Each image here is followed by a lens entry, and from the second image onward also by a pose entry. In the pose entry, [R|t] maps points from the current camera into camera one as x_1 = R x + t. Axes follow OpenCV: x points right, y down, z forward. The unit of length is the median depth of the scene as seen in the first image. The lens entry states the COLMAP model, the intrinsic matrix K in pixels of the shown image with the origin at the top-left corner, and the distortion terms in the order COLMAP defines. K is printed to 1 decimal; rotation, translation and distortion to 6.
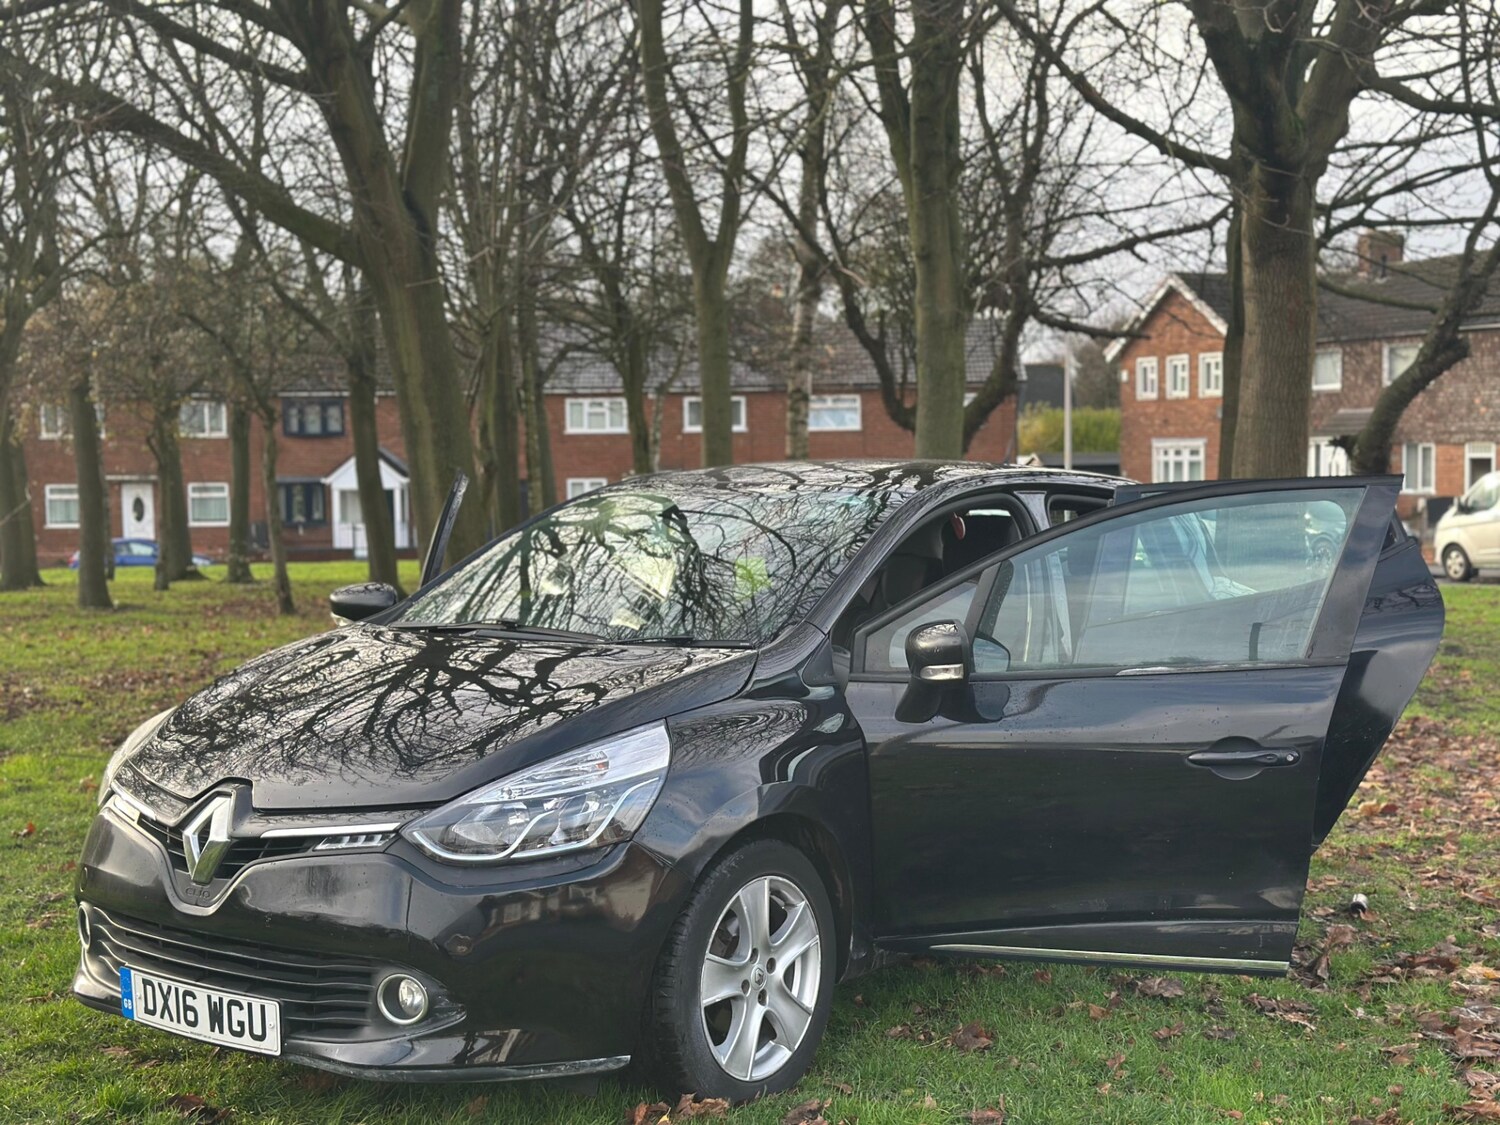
lens RADIAL K [[2152.1, 0, 746.5], [0, 2152.1, 570.6], [0, 0, 1]] dist [0.130089, 0.000000]
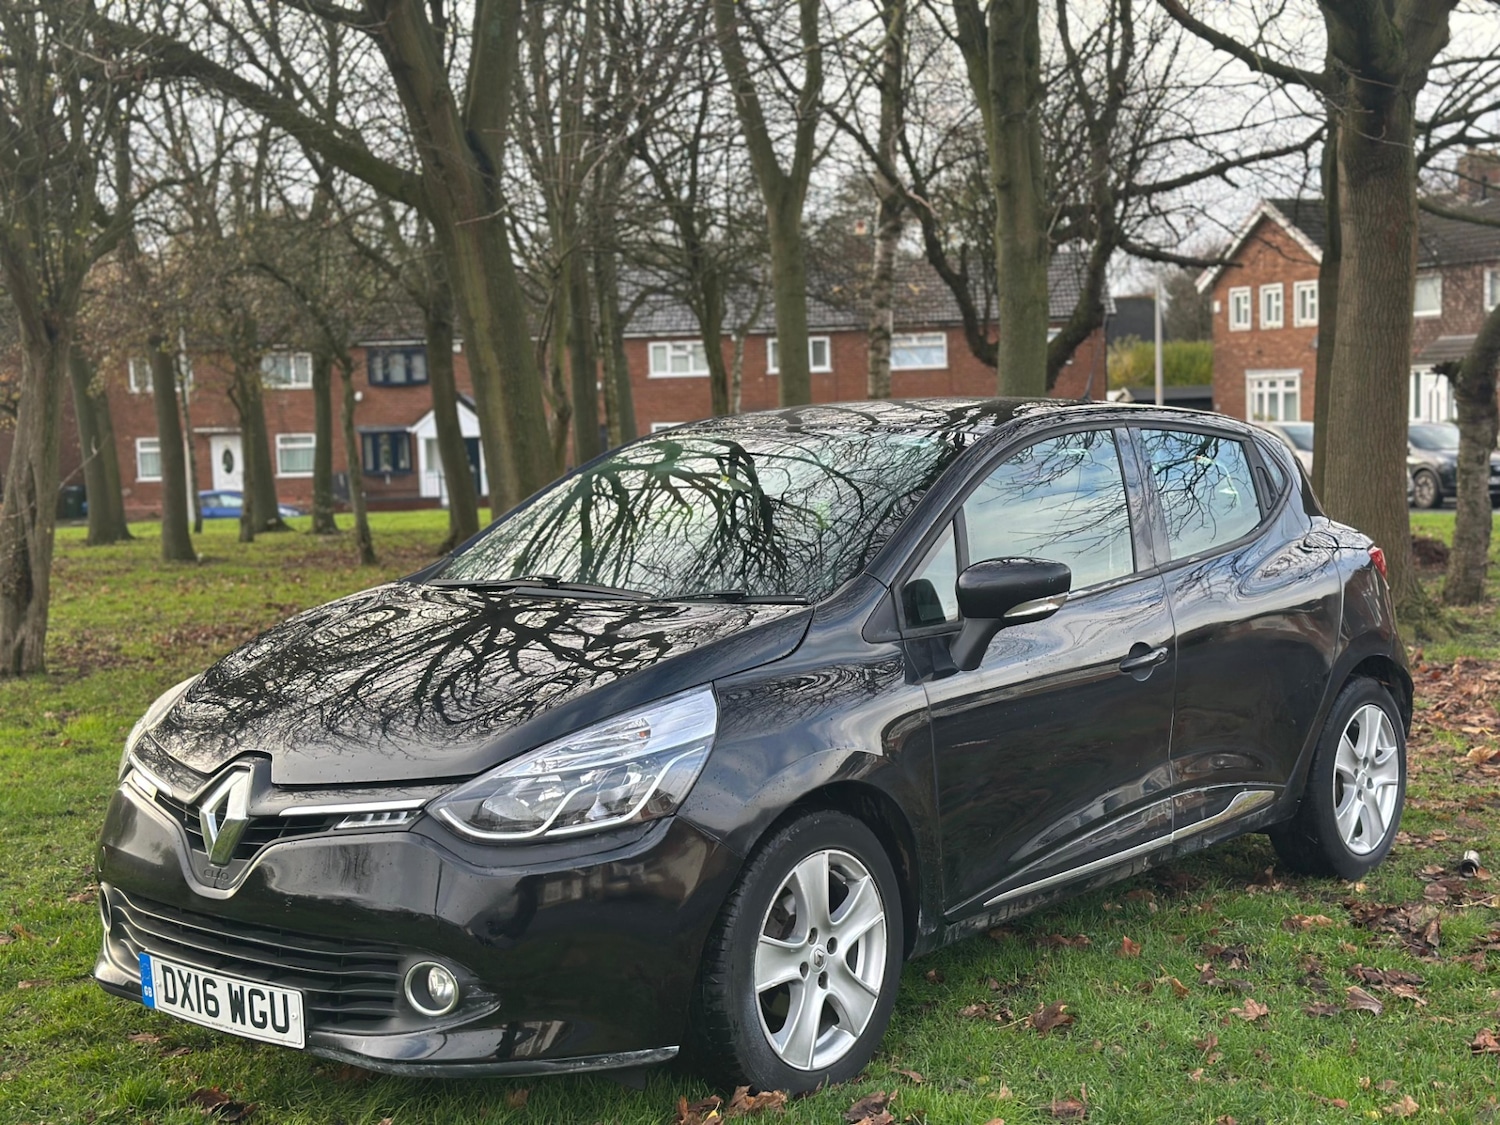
lens RADIAL K [[2152.1, 0, 754.9], [0, 2152.1, 569.3], [0, 0, 1]] dist [0.130089, 0.000000]
pose [[0.999138, -0.015800, -0.038376, 0.013382], [0.016804, 0.999521, 0.025993, -0.002696], [0.037947, -0.026615, 0.998925, 0.061549]]
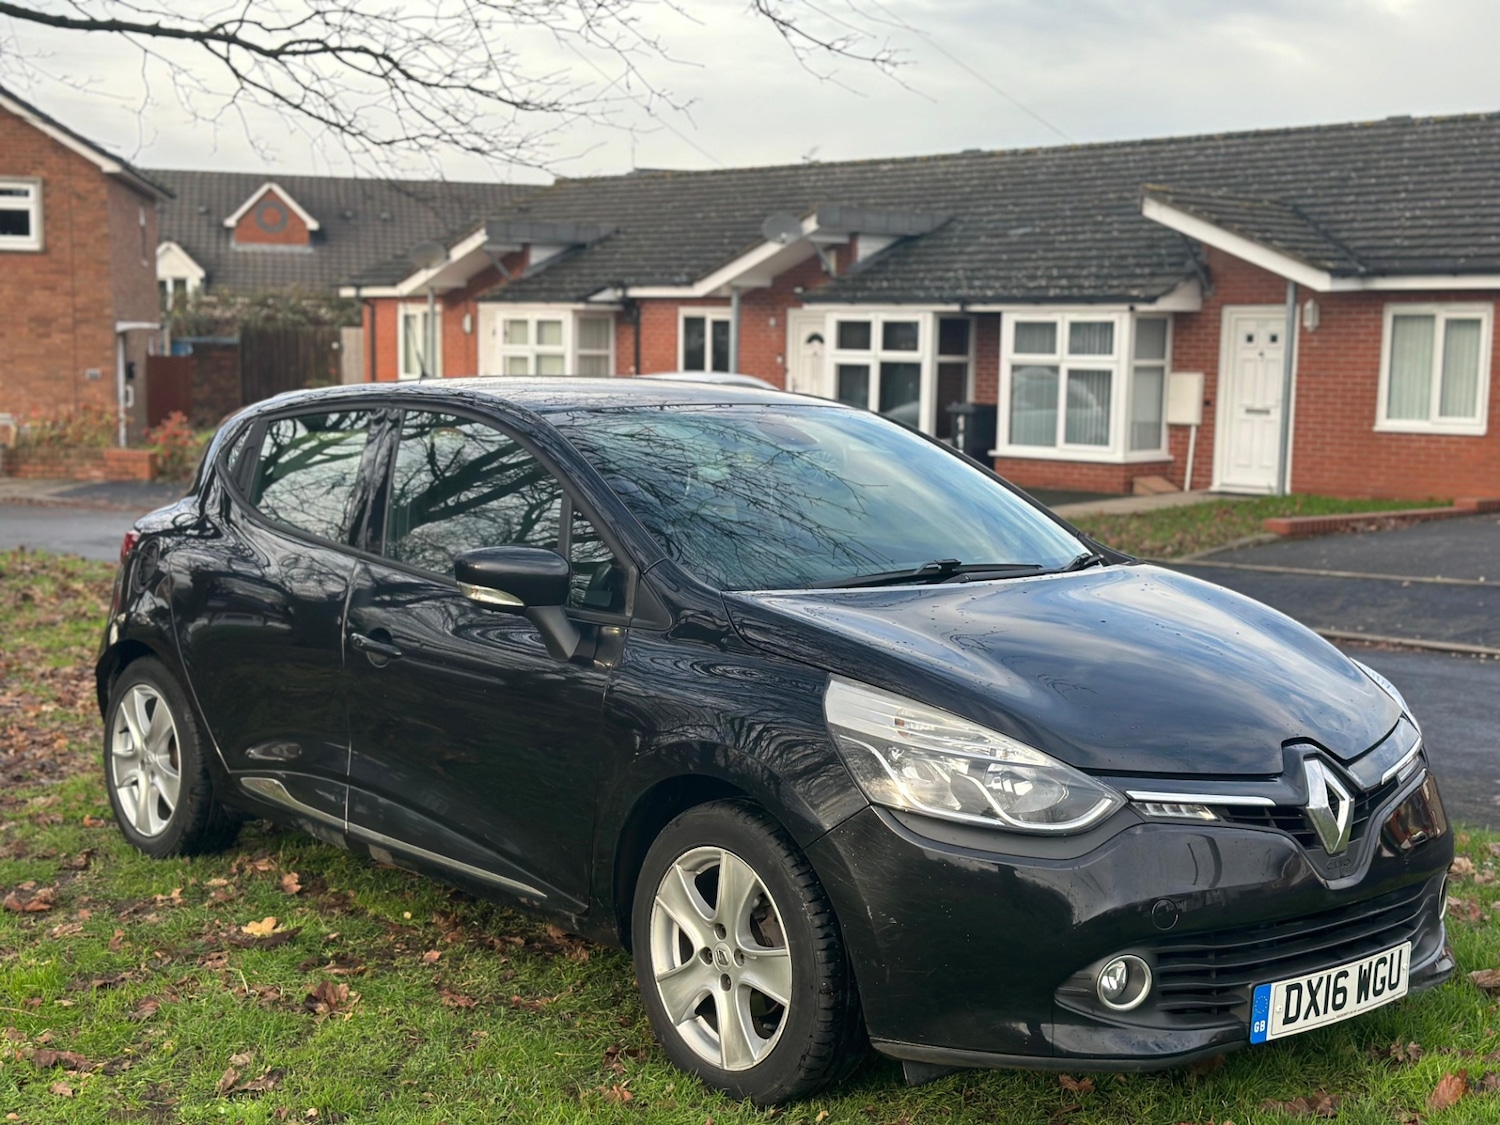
lens RADIAL K [[2152.1, 0, 753.0], [0, 2152.1, 594.1], [0, 0, 1]] dist [0.130089, 0.000000]
pose [[0.171010, -0.106588, 0.979487, -0.914642], [0.041365, 0.994031, 0.100949, -0.051370], [-0.984401, 0.023254, 0.174398, 0.842332]]
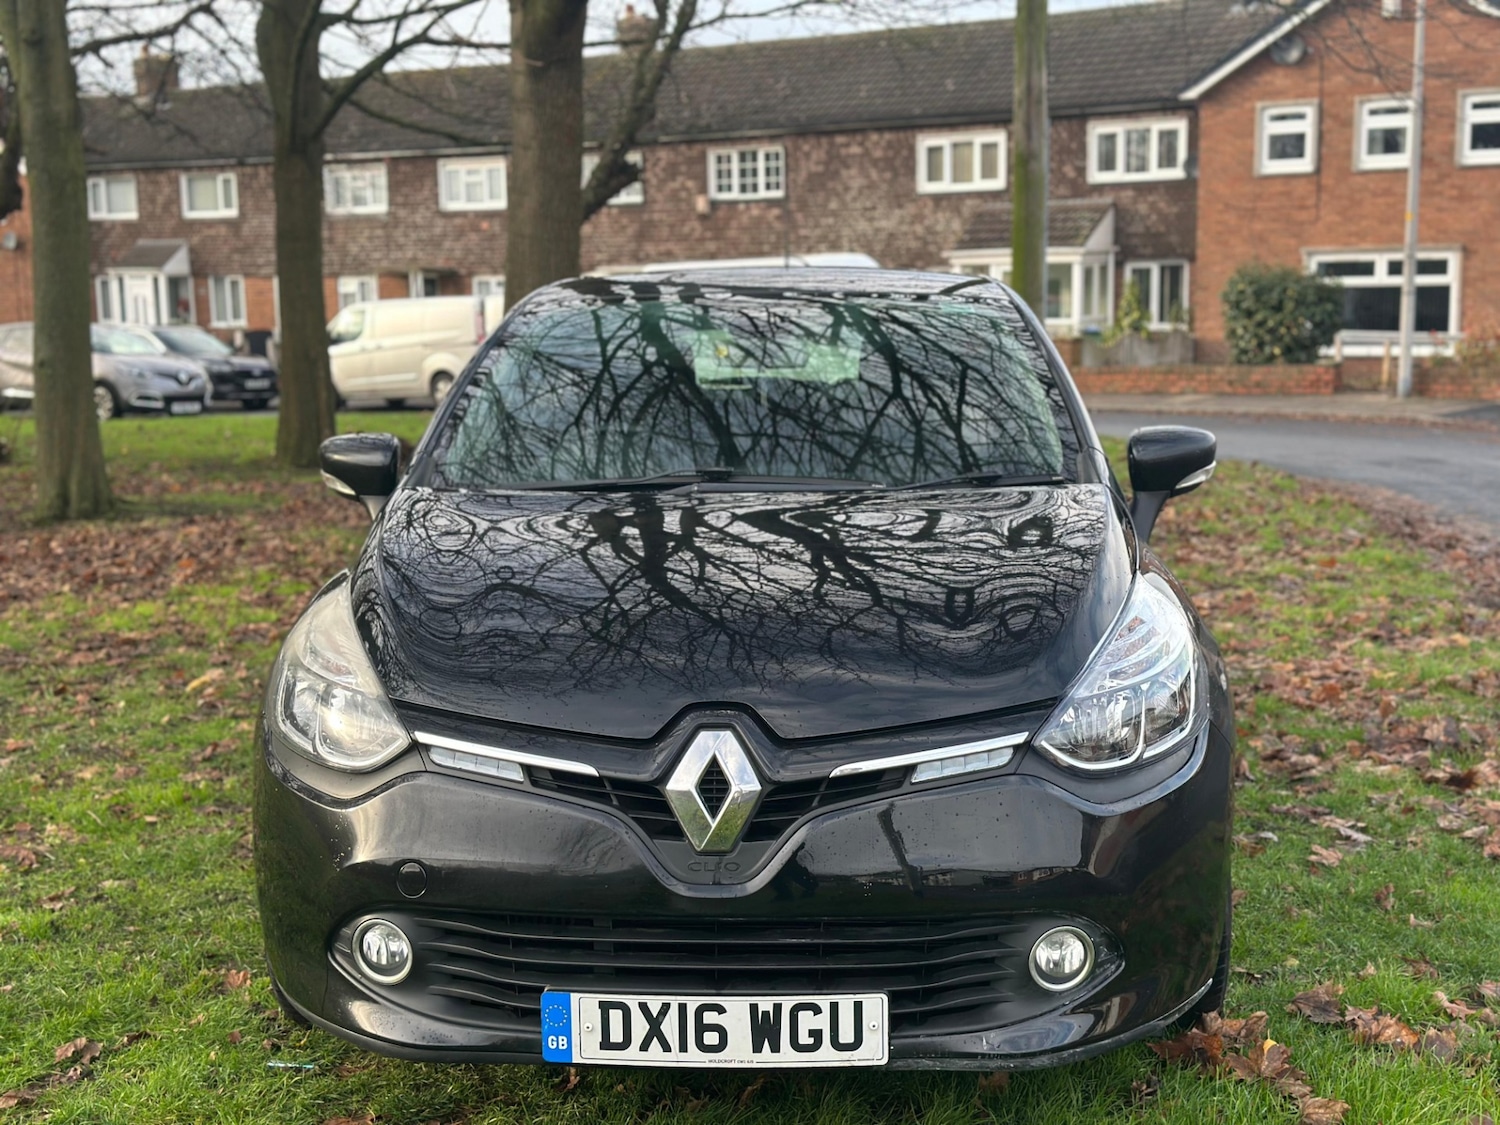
lens RADIAL K [[2152.1, 0, 740.1], [0, 2152.1, 564.3], [0, 0, 1]] dist [0.130089, 0.000000]
pose [[0.819026, -0.085961, 0.567281, -0.496205], [0.045491, 0.995330, 0.085144, -0.007688], [-0.571951, -0.043929, 0.819111, 0.329410]]
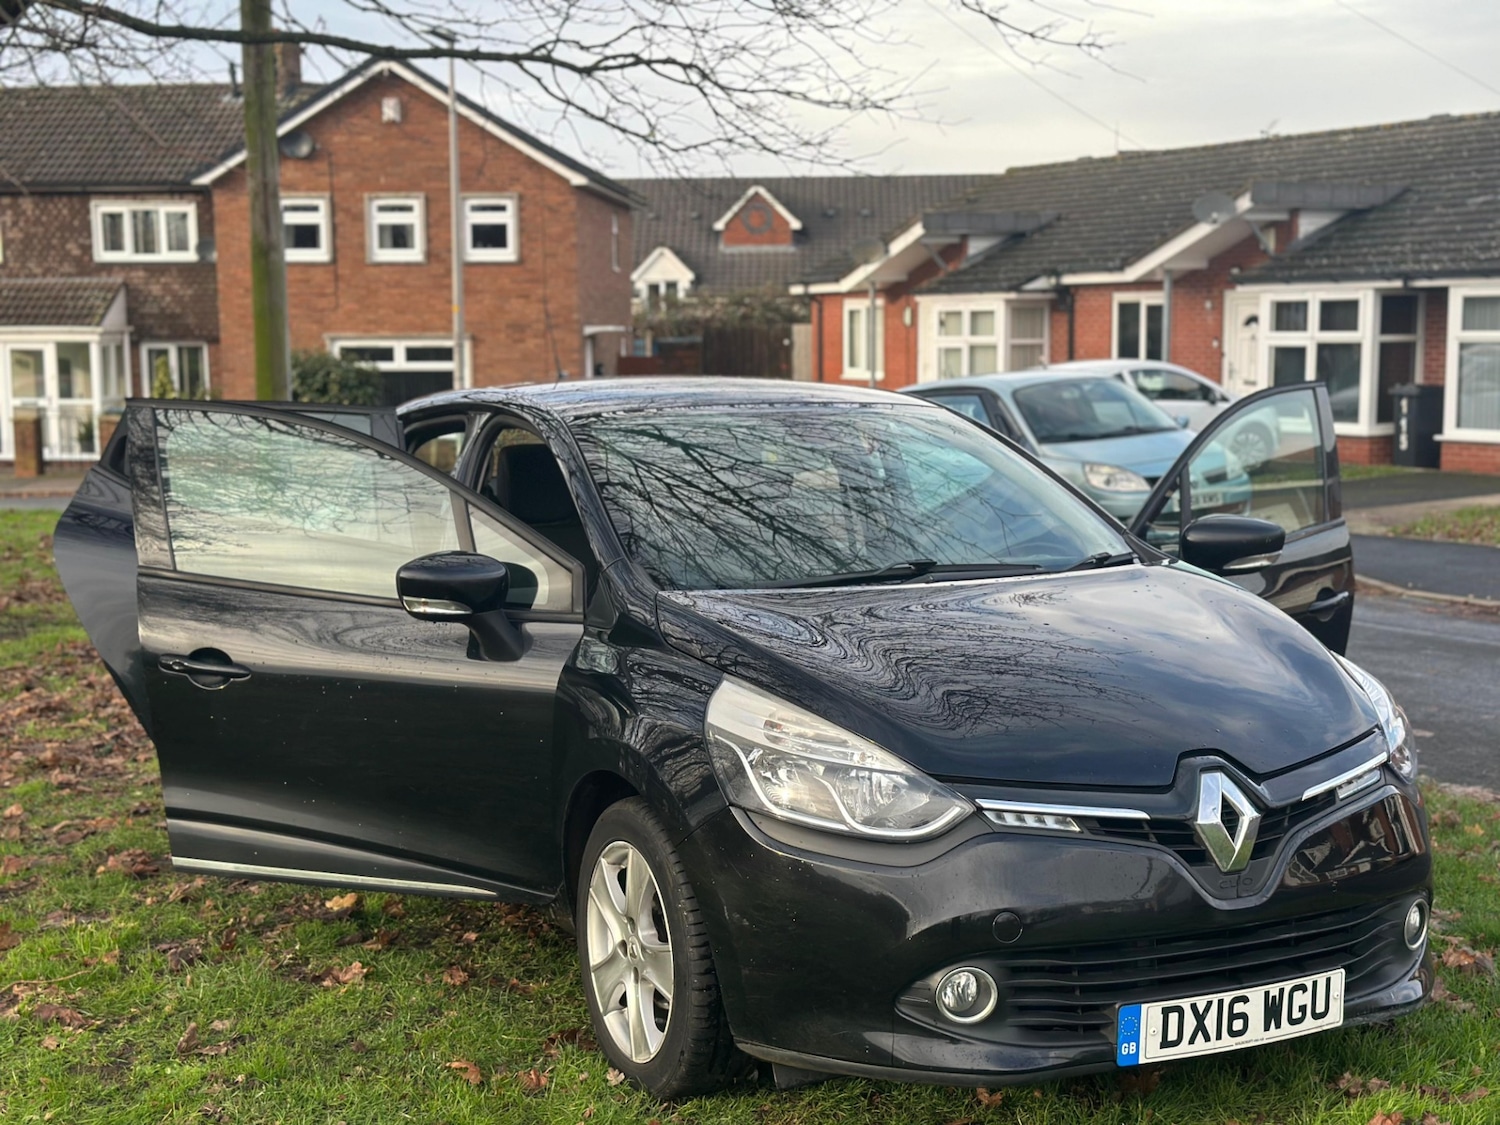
lens RADIAL K [[2152.1, 0, 736.0], [0, 2152.1, 574.8], [0, 0, 1]] dist [0.130089, 0.000000]
pose [[0.410427, -0.101766, 0.906197, -0.860803], [0.060001, 0.994614, 0.084520, -0.045684], [-0.909917, 0.019683, 0.414322, 0.640187]]
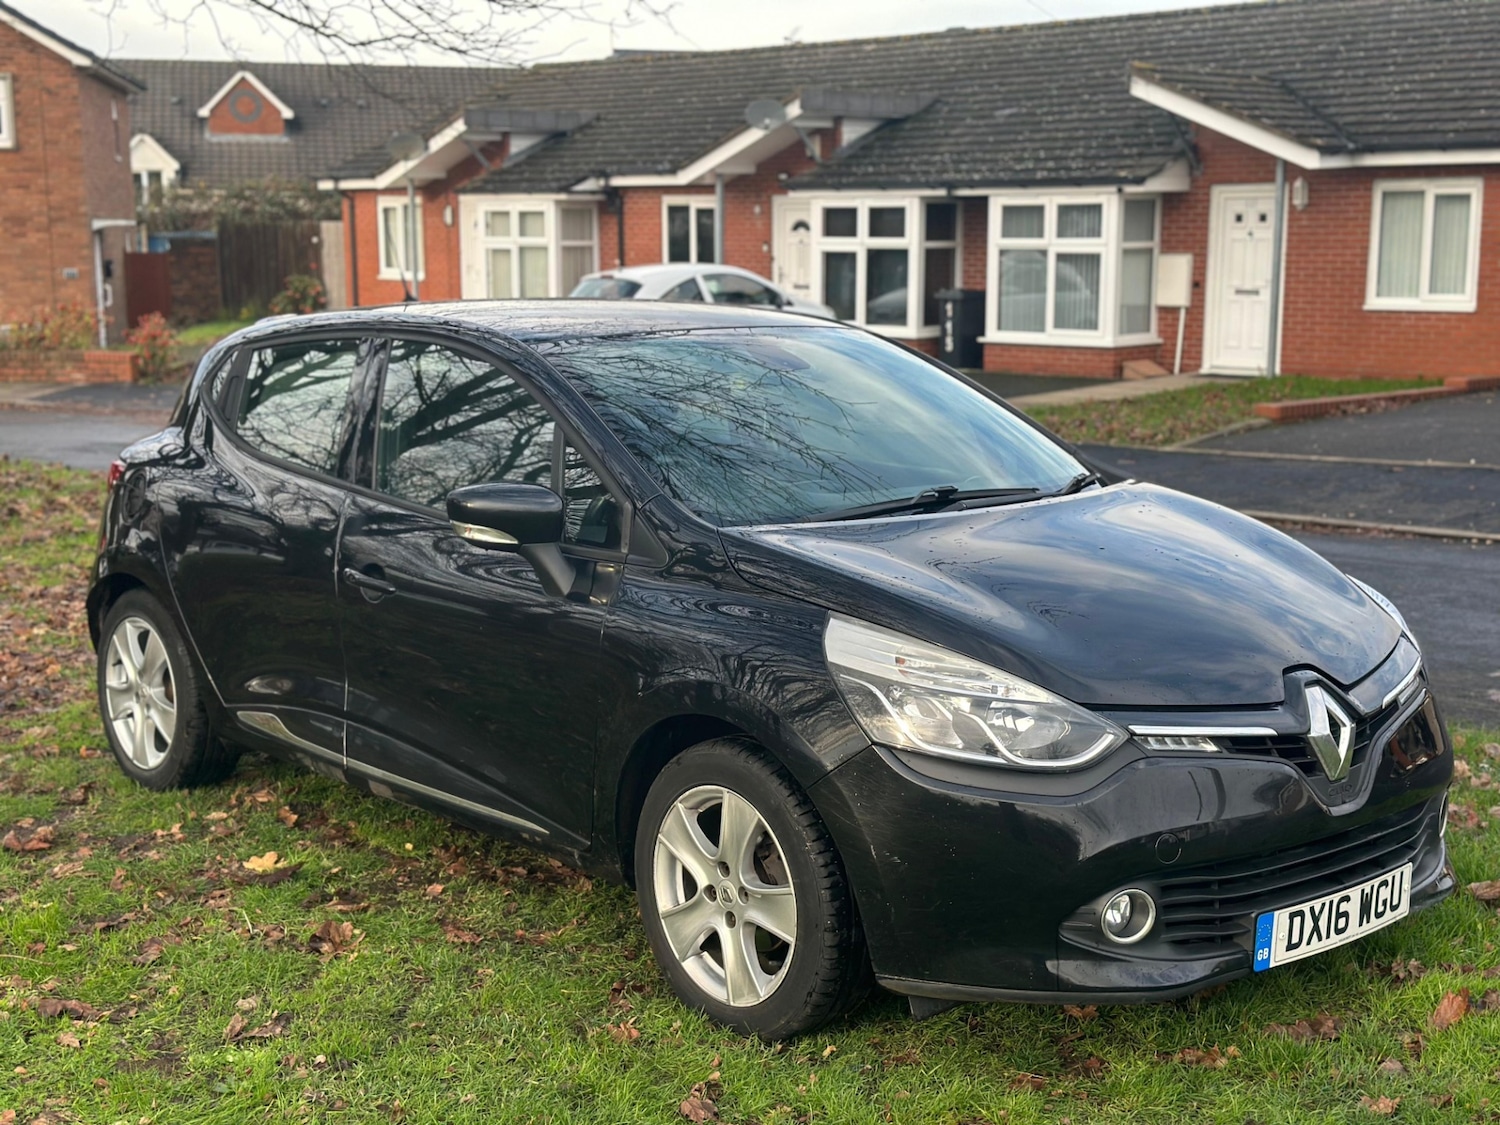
lens RADIAL K [[2152.1, 0, 763.4], [0, 2152.1, 582.5], [0, 0, 1]] dist [0.130089, 0.000000]
pose [[0.159214, -0.158126, 0.974498, -0.906962], [0.060369, 0.986802, 0.150259, -0.069189], [-0.985397, 0.034906, 0.166659, 0.845071]]
